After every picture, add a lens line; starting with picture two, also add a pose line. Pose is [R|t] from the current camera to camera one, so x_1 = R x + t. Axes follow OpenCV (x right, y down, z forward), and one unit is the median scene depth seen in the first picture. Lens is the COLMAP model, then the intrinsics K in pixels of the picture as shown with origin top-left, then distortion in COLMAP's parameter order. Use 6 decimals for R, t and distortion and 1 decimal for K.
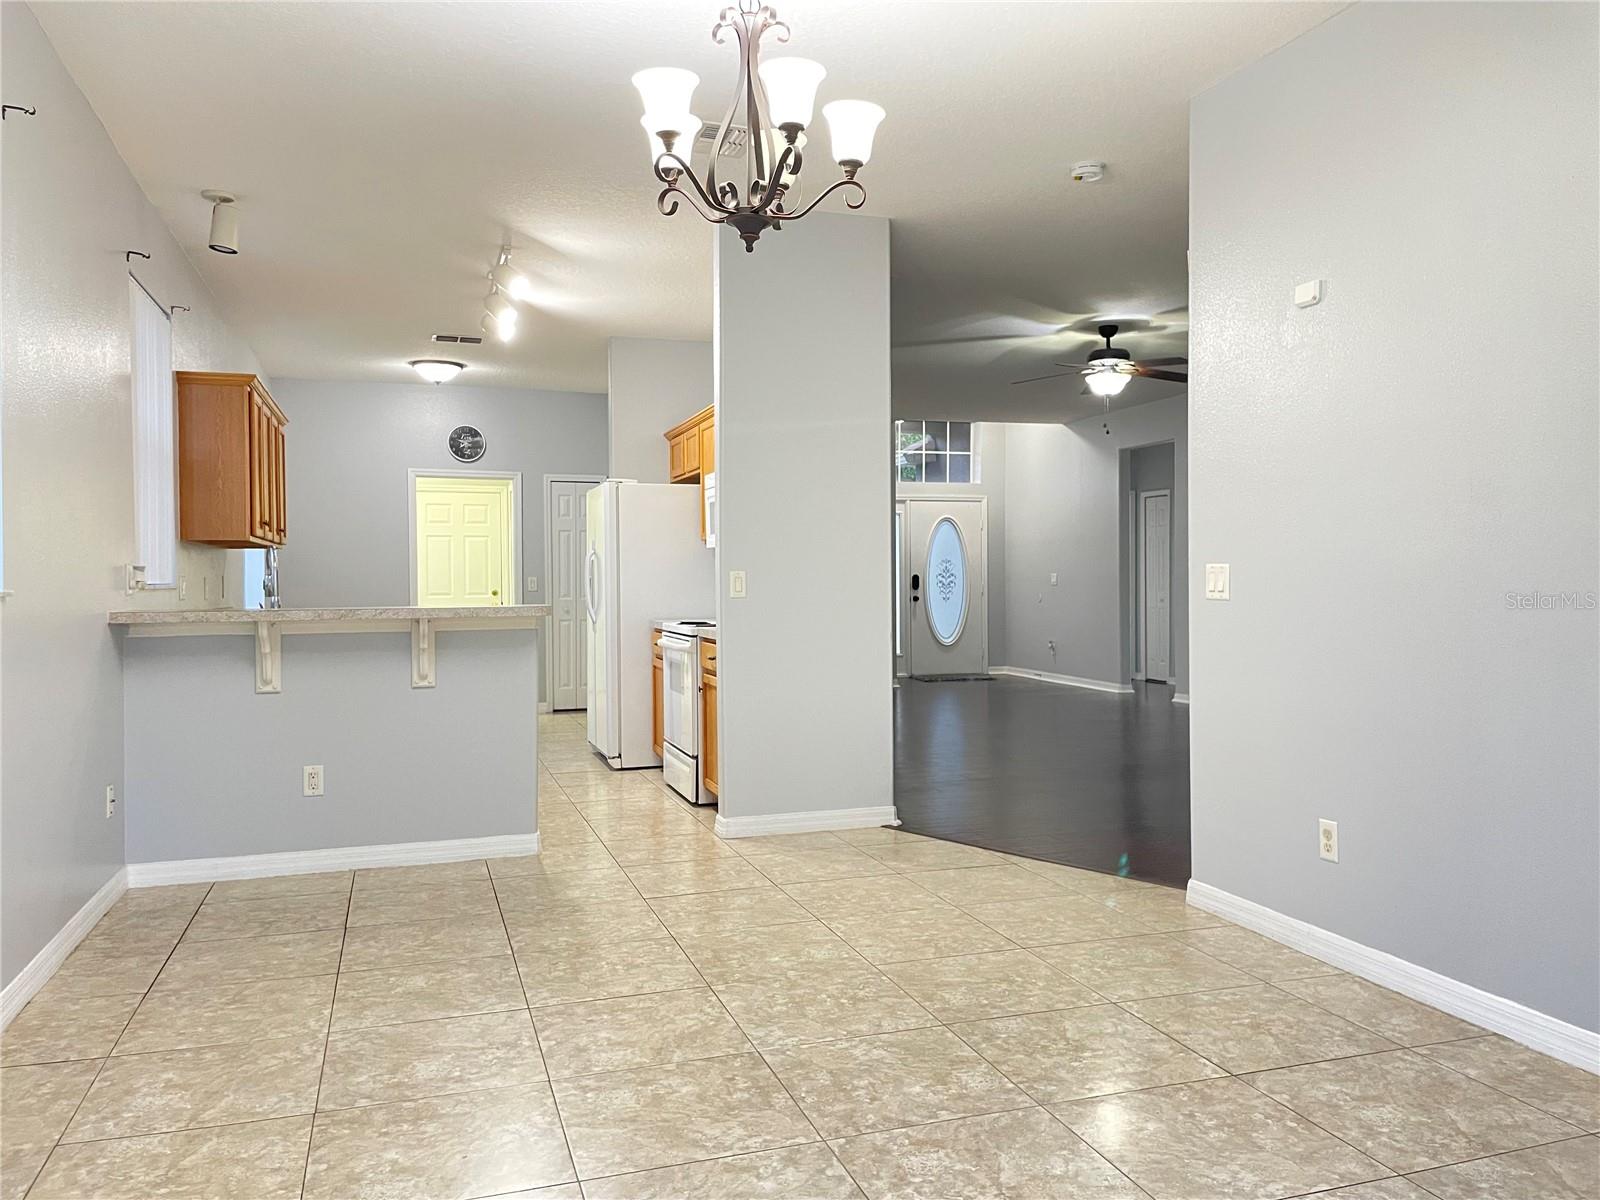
lens RADIAL K [[1208.0, 0, 792.1], [0, 1208.0, 602.9], [0, 0, 1]] dist [0.101259, -0.135241]
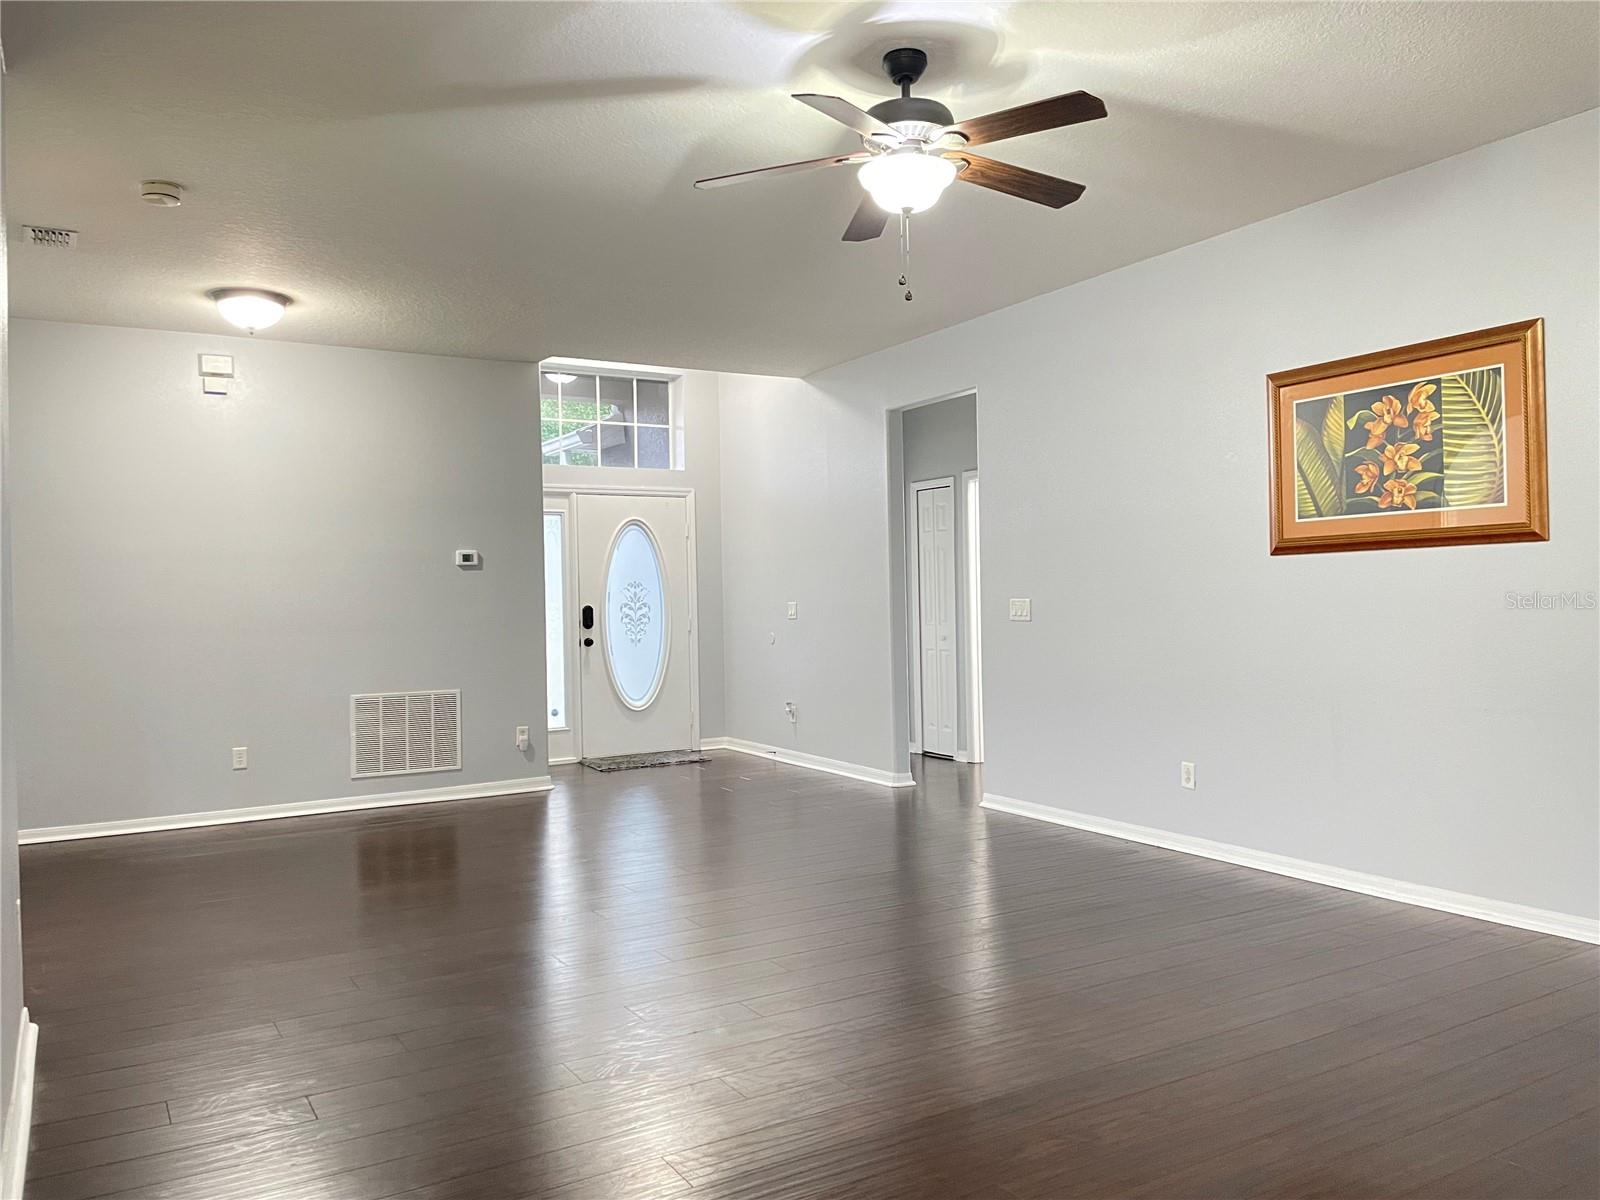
lens RADIAL K [[1208.0, 0, 792.1], [0, 1208.0, 602.9], [0, 0, 1]] dist [0.101259, -0.135241]
pose [[0.976540, -0.014101, 0.214875, 0.070718], [0.018056, 0.999702, -0.016454, -0.012382], [-0.214579, 0.019948, 0.976503, 0.339599]]
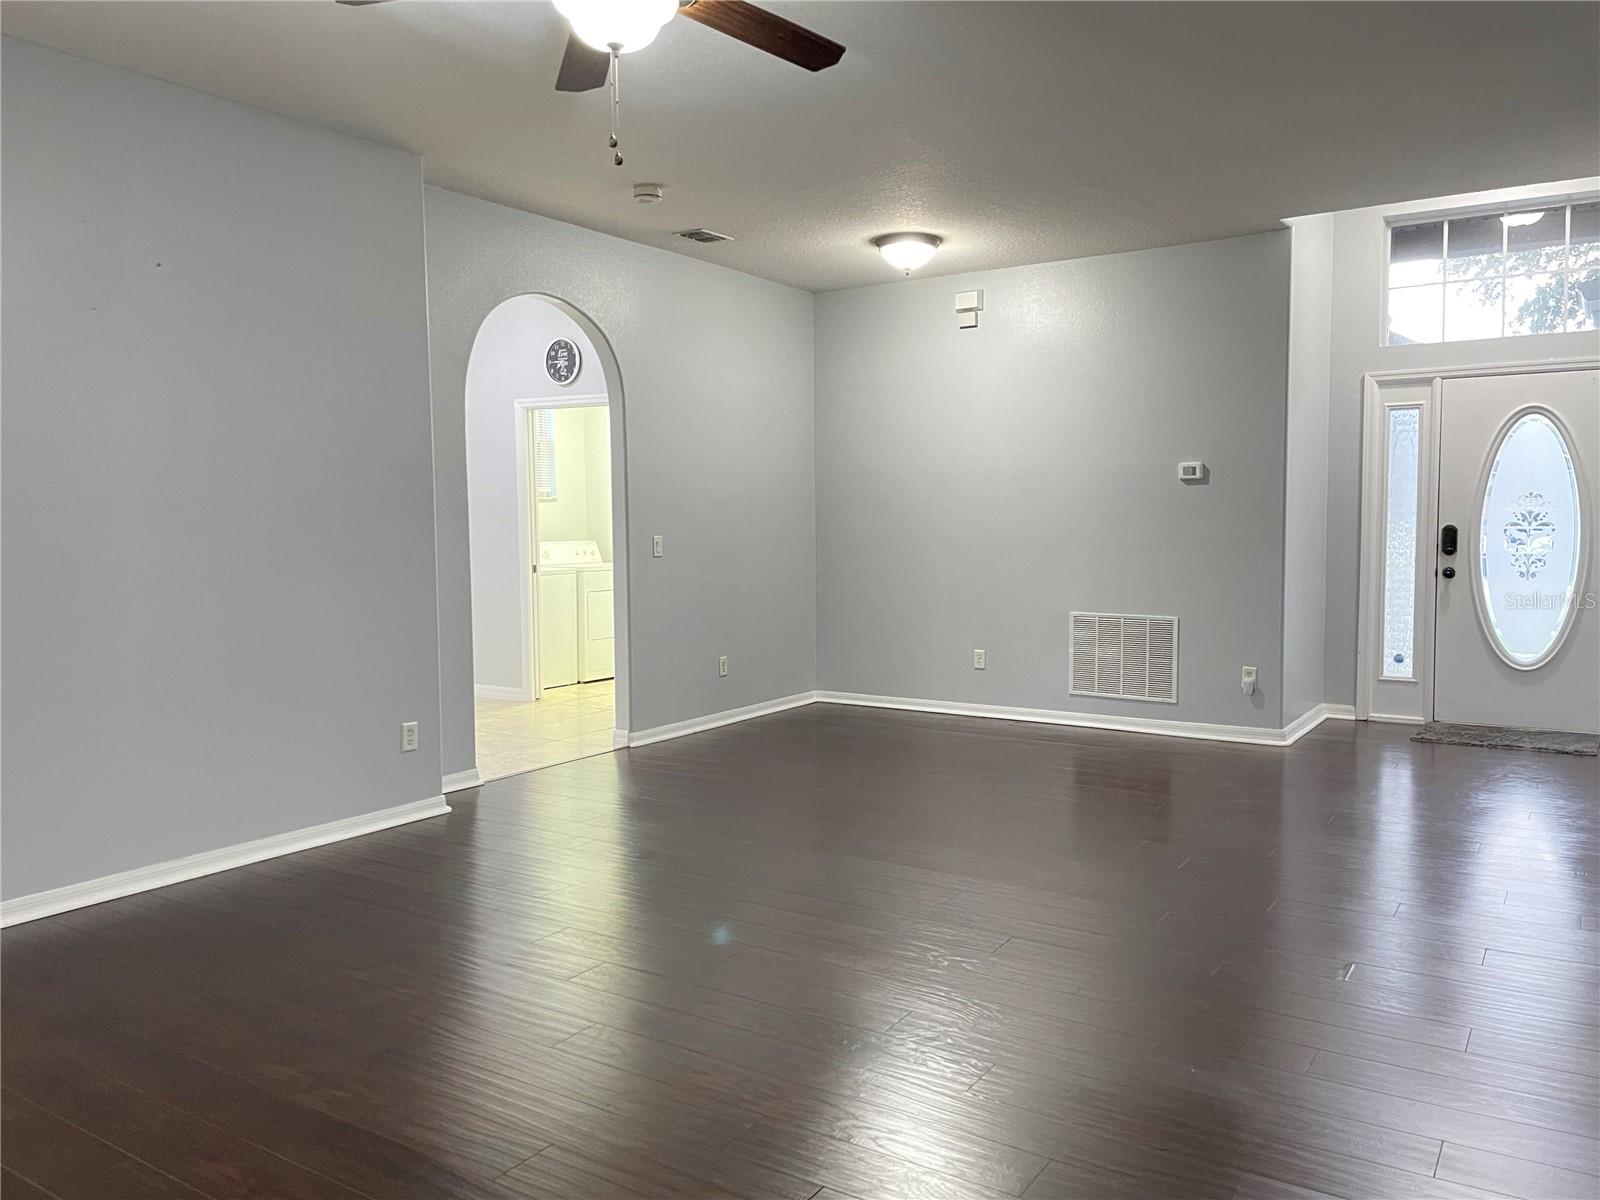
lens RADIAL K [[1204.6, 0, 795.5], [0, 1204.6, 593.8], [0, 0, 1]] dist [0.100084, -0.132853]
pose [[0.625219, 0.050225, -0.778832, 0.338512], [-0.011895, 0.998424, 0.054837, -0.020129], [0.780359, -0.025020, 0.624831, 0.479148]]
